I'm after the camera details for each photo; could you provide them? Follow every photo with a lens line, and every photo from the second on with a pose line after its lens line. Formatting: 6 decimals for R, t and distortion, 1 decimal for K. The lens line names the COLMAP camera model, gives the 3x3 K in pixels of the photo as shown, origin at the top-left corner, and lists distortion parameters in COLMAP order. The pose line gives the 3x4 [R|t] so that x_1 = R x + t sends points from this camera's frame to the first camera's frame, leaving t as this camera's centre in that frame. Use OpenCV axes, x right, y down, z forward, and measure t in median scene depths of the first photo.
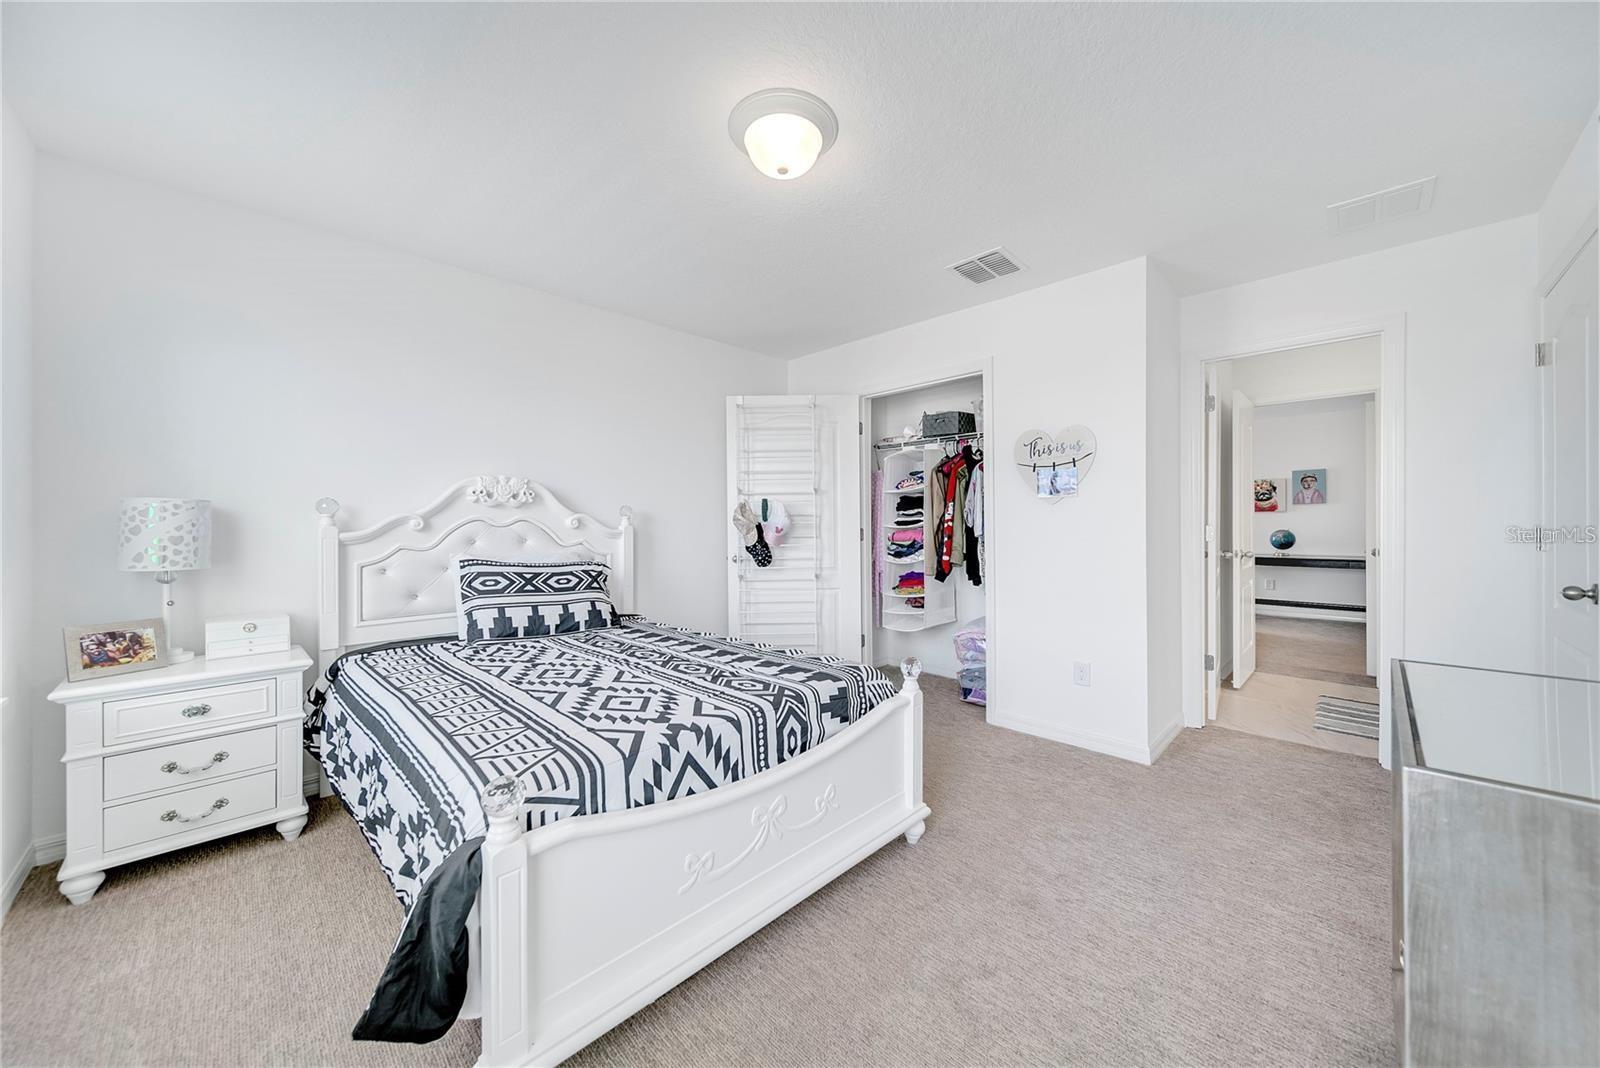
lens RADIAL K [[572.8, 0, 791.8], [0, 572.8, 524.0], [0, 0, 1]] dist [-0.002292, -0.000073]
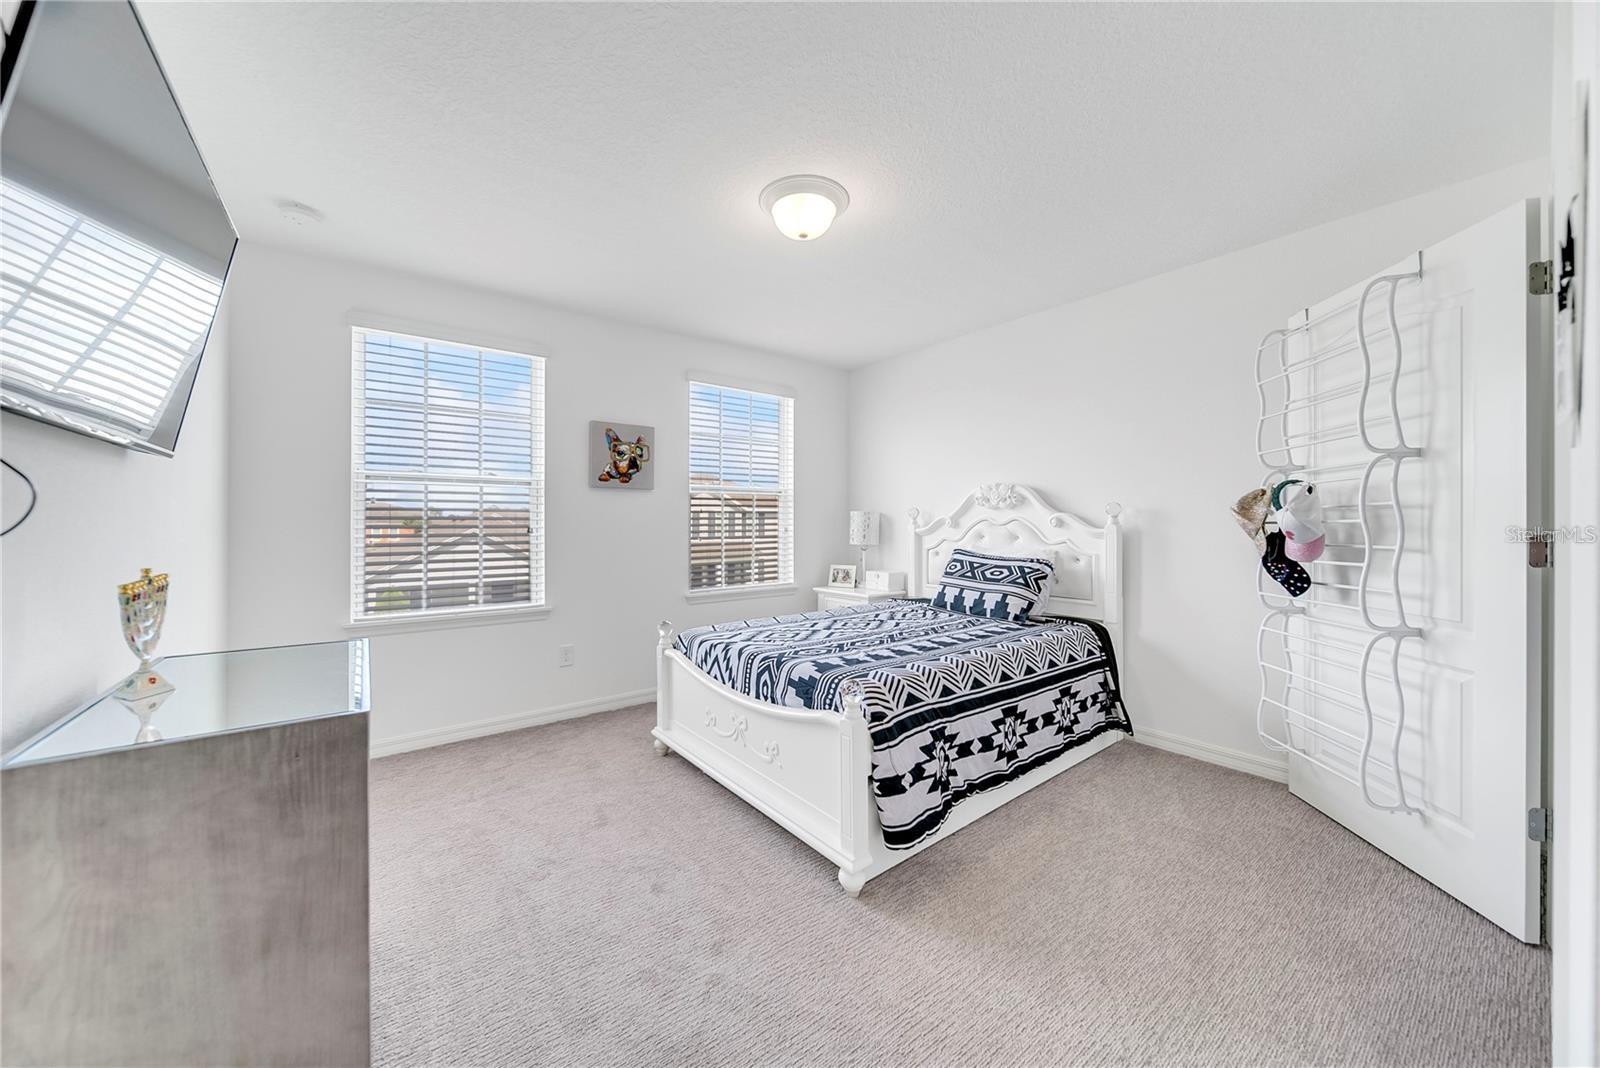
lens RADIAL K [[572.8, 0, 793.2], [0, 572.8, 530.2], [0, 0, 1]] dist [-0.002292, -0.000073]
pose [[-0.119121, 0.013266, -0.992791, 0.938035], [0.000519, 0.999911, 0.013299, -0.001467], [0.992880, 0.001069, -0.119117, 0.888864]]
